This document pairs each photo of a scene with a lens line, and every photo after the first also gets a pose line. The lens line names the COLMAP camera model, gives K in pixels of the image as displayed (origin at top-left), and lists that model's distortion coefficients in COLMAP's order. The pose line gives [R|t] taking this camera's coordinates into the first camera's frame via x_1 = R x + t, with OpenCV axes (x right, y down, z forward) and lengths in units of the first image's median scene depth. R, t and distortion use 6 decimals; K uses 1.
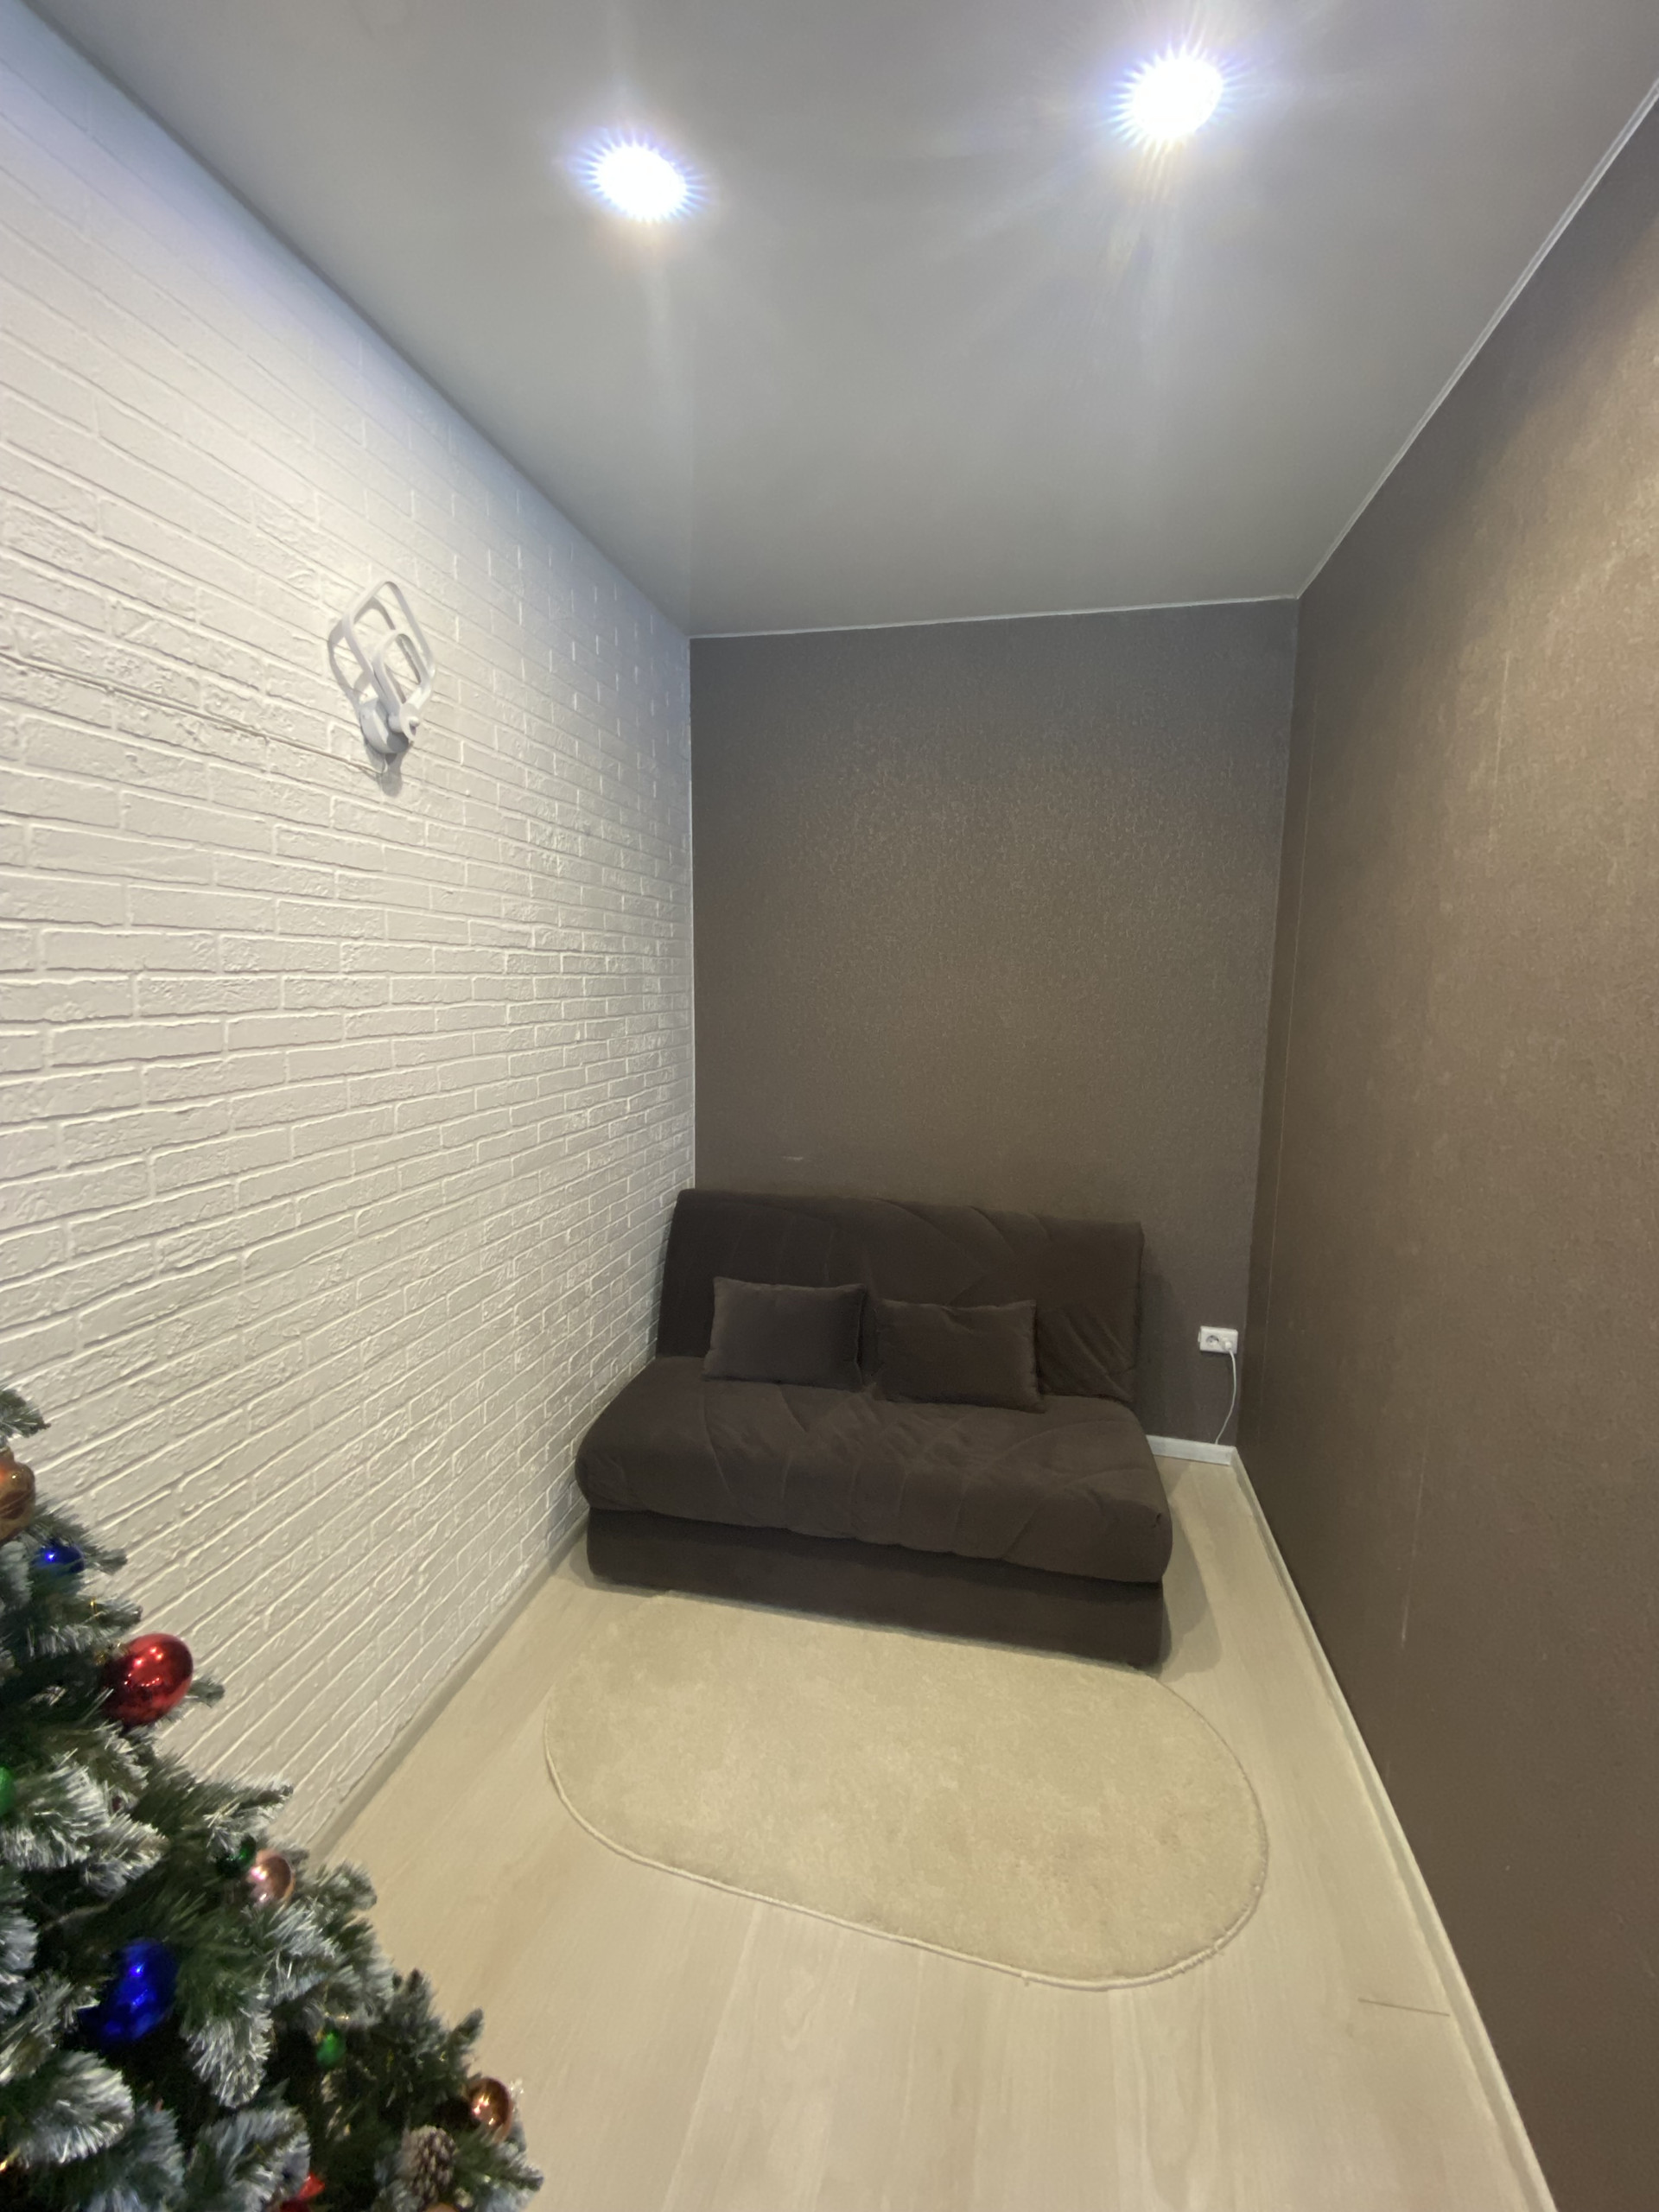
lens RADIAL K [[900.2, 0, 809.5], [0, 900.2, 1096.3], [0, 0, 1]] dist [0.018503, -0.020103]
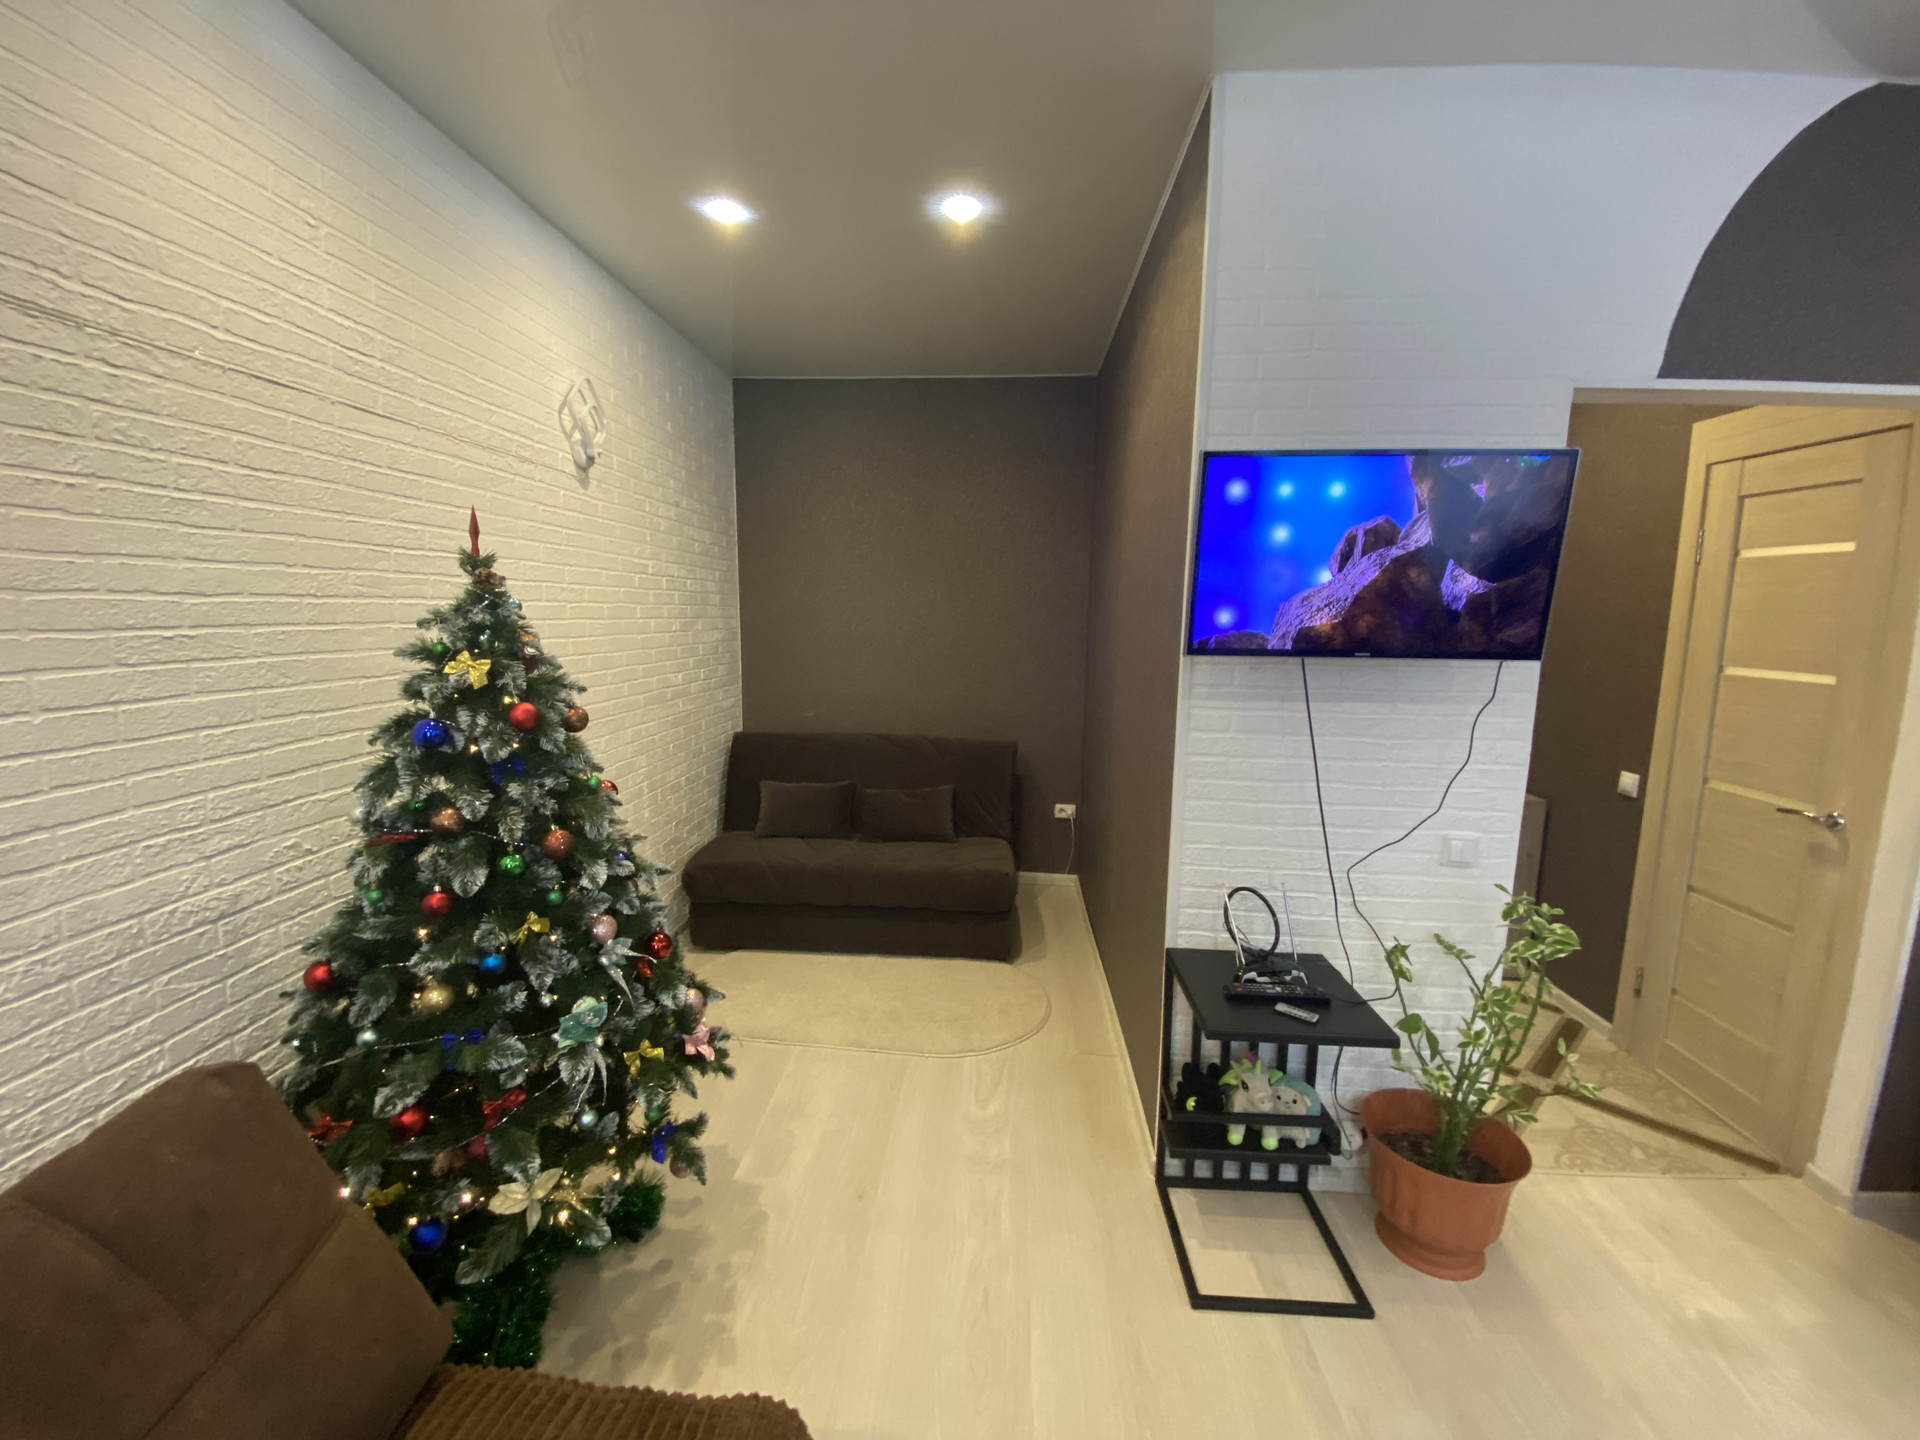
lens RADIAL K [[771.5, 0, 949.1], [0, 771.5, 718.9], [0, 0, 1]] dist [0.006974, -0.013995]
pose [[0.985992, -0.021927, 0.165345, 0.002764], [0.021094, 0.999754, 0.006794, 0.097717], [-0.165454, -0.003211, 0.986212, -0.467129]]
